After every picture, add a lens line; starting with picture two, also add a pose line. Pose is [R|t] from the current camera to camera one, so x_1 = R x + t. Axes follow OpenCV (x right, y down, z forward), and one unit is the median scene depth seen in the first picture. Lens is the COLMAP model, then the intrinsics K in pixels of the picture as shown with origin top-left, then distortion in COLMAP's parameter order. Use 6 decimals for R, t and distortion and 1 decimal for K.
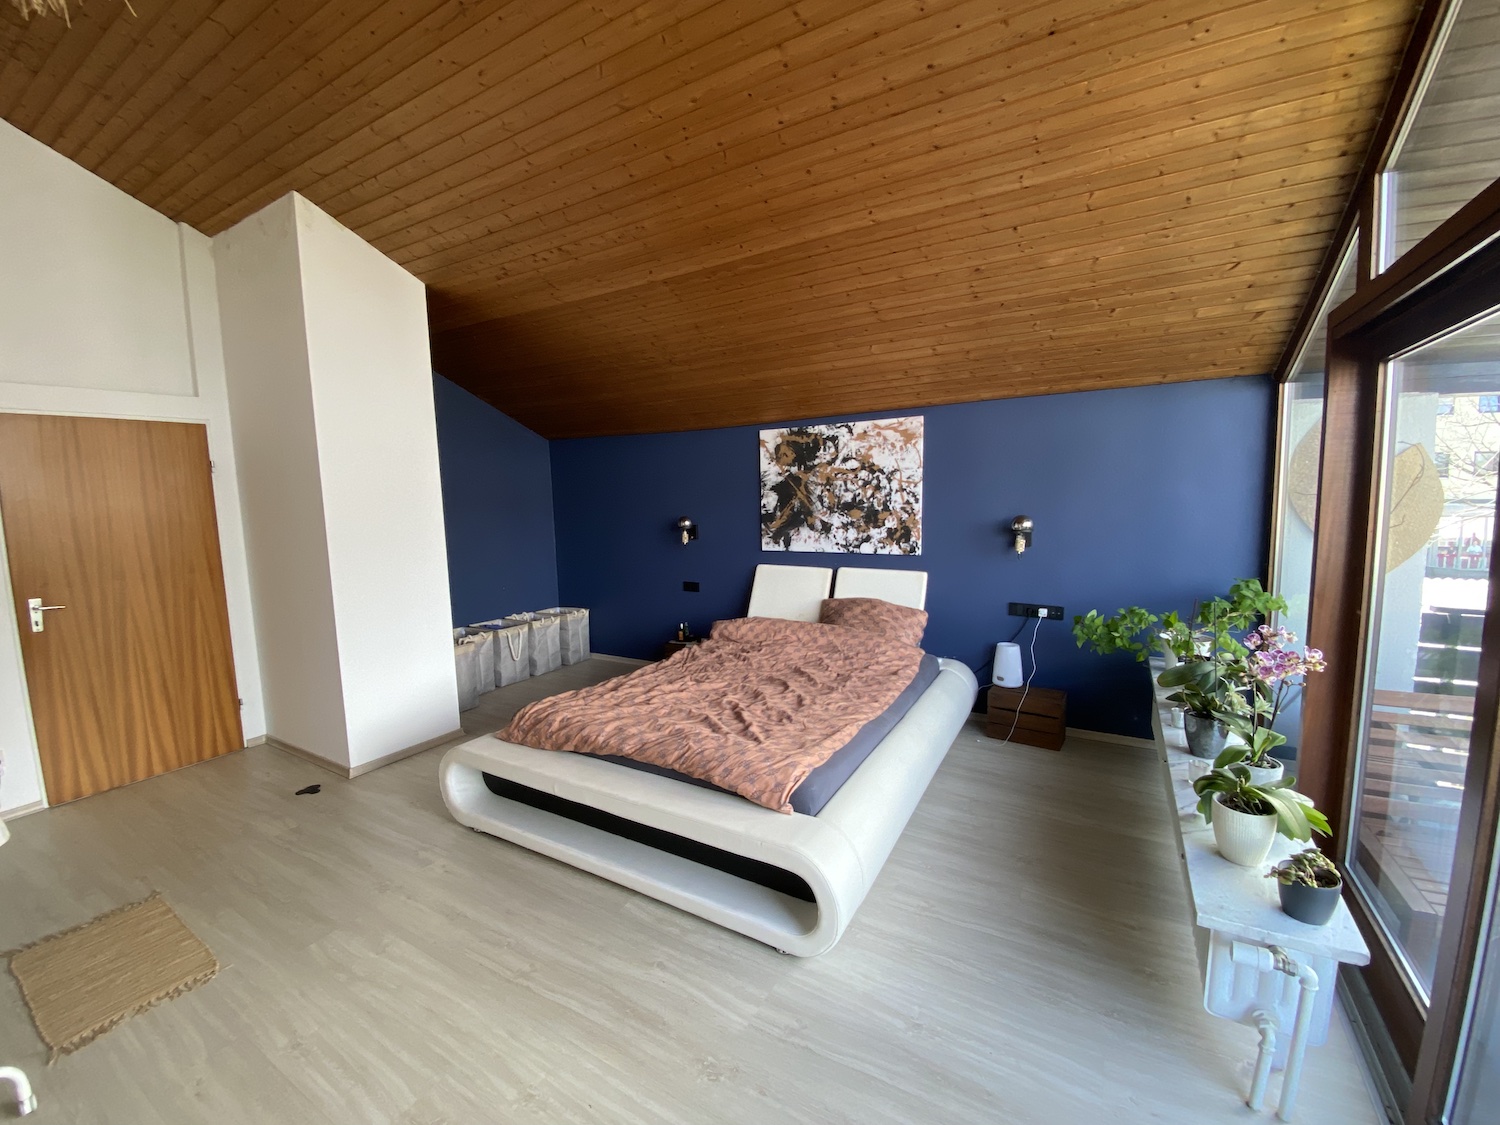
lens RADIAL K [[599.7, 0, 746.5], [0, 599.7, 567.5], [0, 0, 1]] dist [-0.018960, -0.006588]
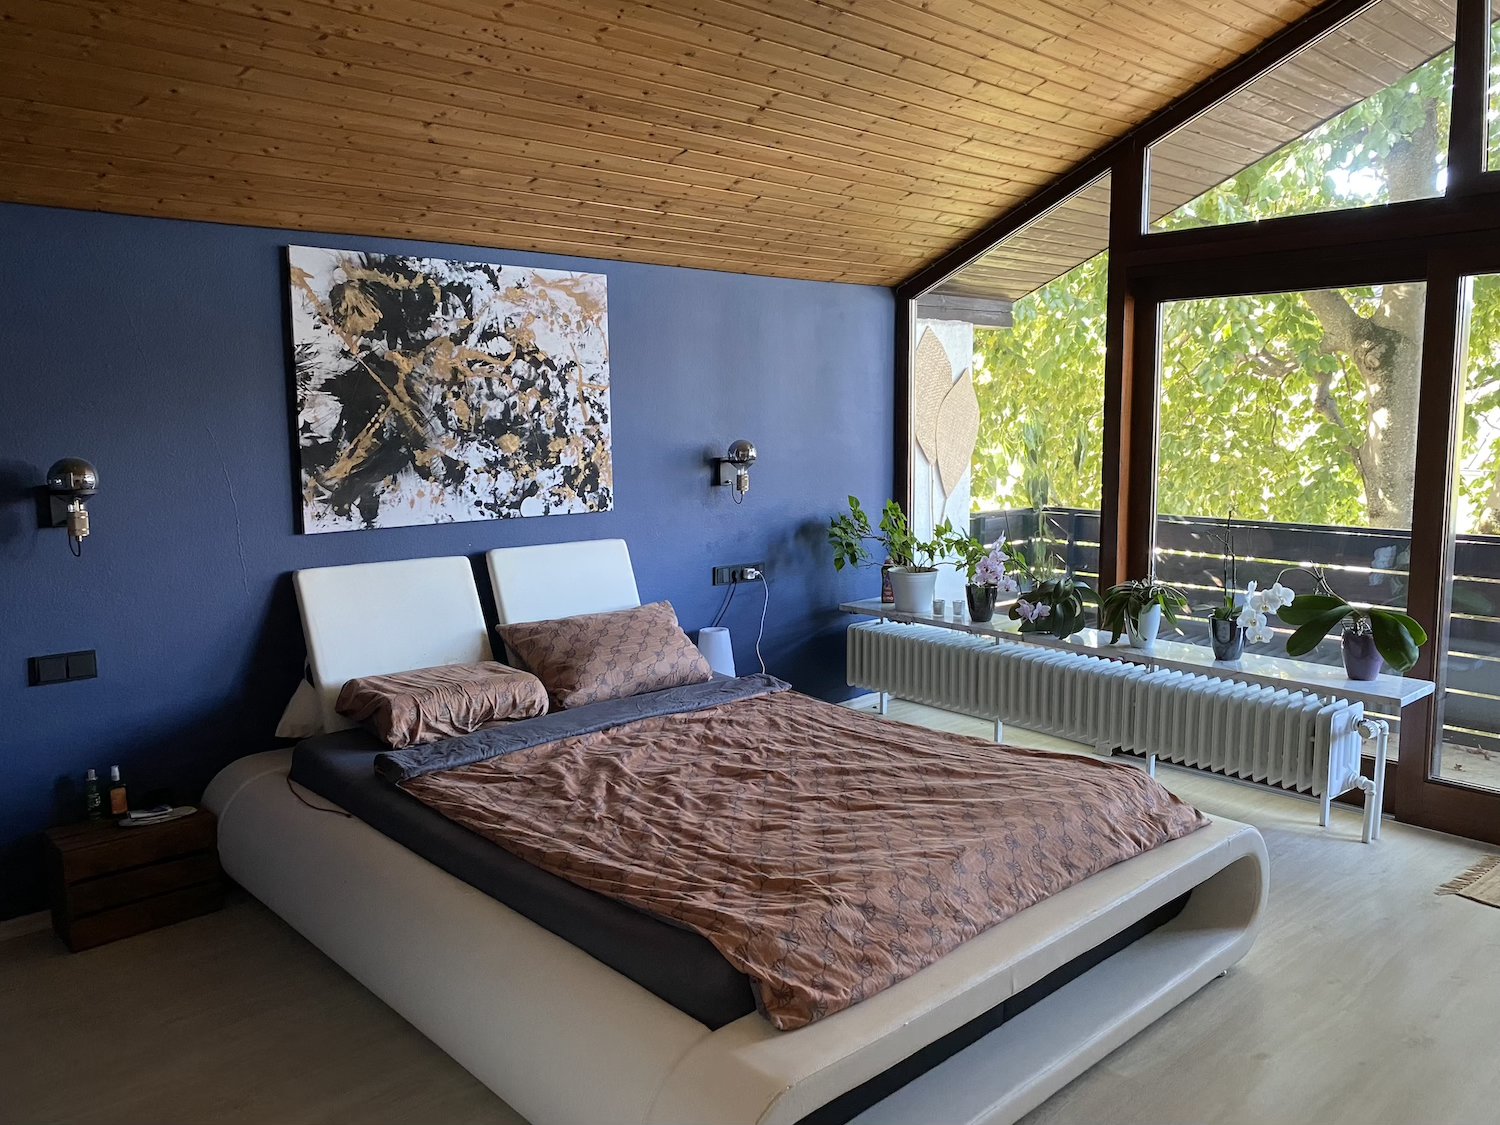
lens RADIAL K [[1150.3, 0, 750.7], [0, 1150.3, 558.8], [0, 0, 1]] dist [0.001198, -0.002641]
pose [[0.256684, -0.102087, 0.961089, -0.730734], [0.108071, 0.991201, 0.076423, -0.043245], [-0.960434, 0.084249, 0.265458, 0.542445]]
